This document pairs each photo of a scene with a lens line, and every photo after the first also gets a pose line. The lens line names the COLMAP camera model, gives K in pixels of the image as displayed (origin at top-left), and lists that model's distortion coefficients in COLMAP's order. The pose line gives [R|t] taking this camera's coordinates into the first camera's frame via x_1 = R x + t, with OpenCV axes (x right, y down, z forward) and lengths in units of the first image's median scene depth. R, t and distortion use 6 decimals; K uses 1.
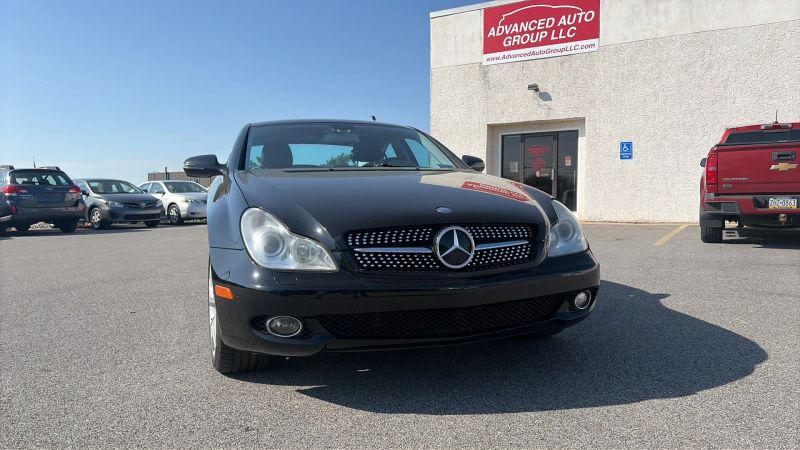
lens RADIAL K [[578.6, 0, 400.3], [0, 578.6, 226.7], [0, 0, 1]] dist [0.043869, -0.054265]
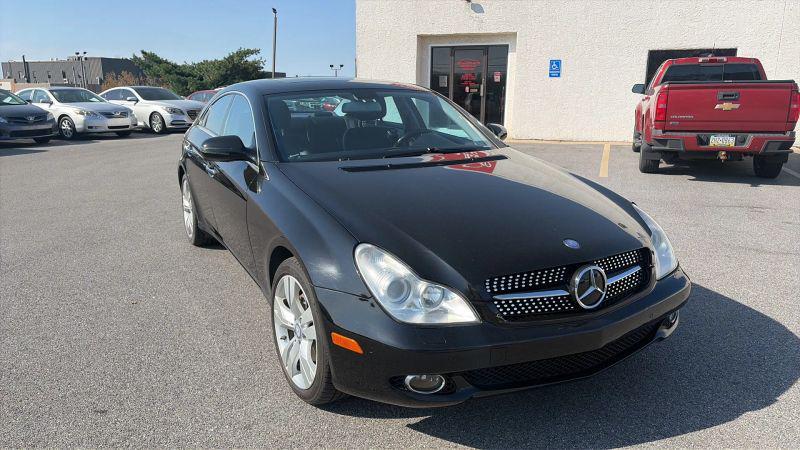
lens RADIAL K [[578.6, 0, 402.9], [0, 578.6, 232.0], [0, 0, 1]] dist [0.043869, -0.054265]
pose [[0.983523, -0.030910, 0.178119, -0.117750], [-0.002213, 0.983142, 0.182831, -0.071358], [-0.180767, -0.180213, 0.966875, 0.042473]]
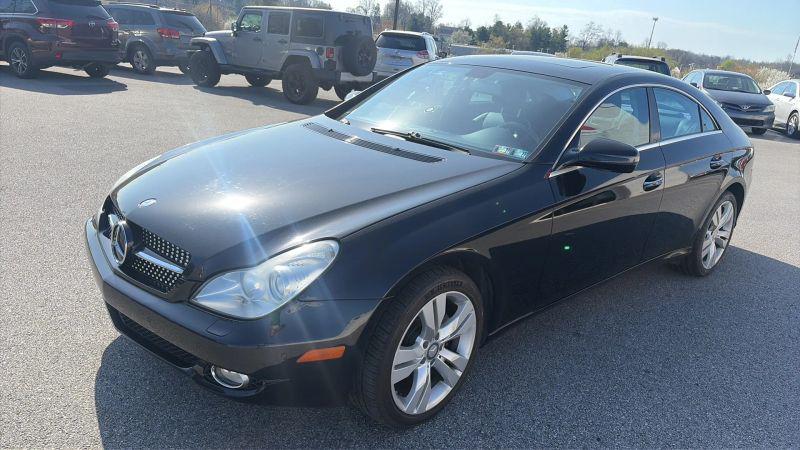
lens RADIAL K [[578.6, 0, 397.3], [0, 578.6, 230.2], [0, 0, 1]] dist [0.043869, -0.054265]
pose [[0.408843, 0.333367, -0.849537, 0.341774], [-0.148595, 0.942788, 0.298448, -0.106737], [0.900426, 0.004219, 0.434989, 0.306634]]
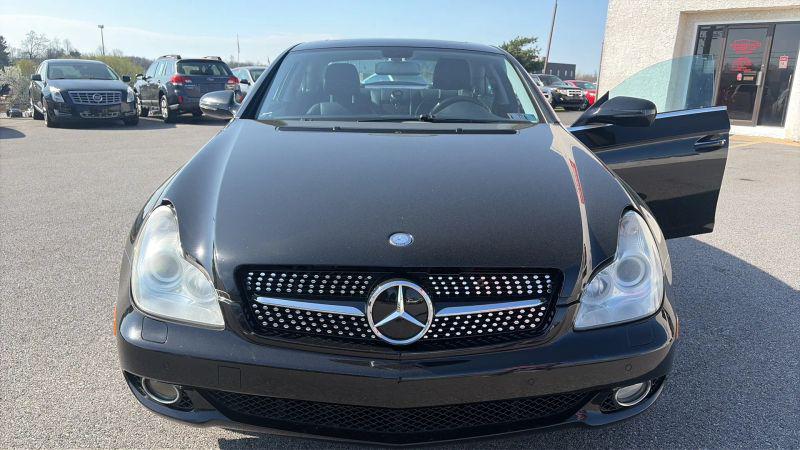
lens RADIAL K [[578.6, 0, 398.4], [0, 578.6, 237.0], [0, 0, 1]] dist [0.043869, -0.054265]
pose [[0.953893, 0.109349, -0.279519, 0.080685], [-0.048830, 0.975405, 0.214944, -0.056184], [0.296148, -0.191384, 0.935772, 0.129909]]
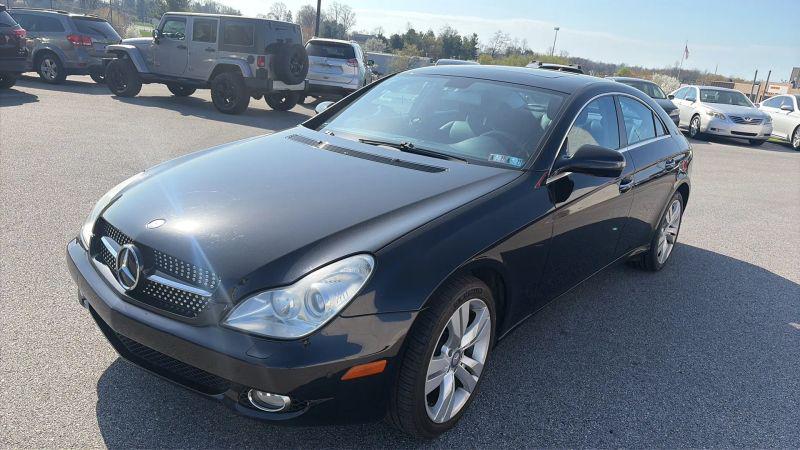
lens RADIAL K [[578.6, 0, 398.0], [0, 578.6, 234.6], [0, 0, 1]] dist [0.043869, -0.054265]
pose [[0.533824, 0.309530, -0.786907, 0.317581], [-0.147646, 0.950419, 0.273687, -0.101384], [0.832606, -0.029917, 0.553057, 0.261638]]
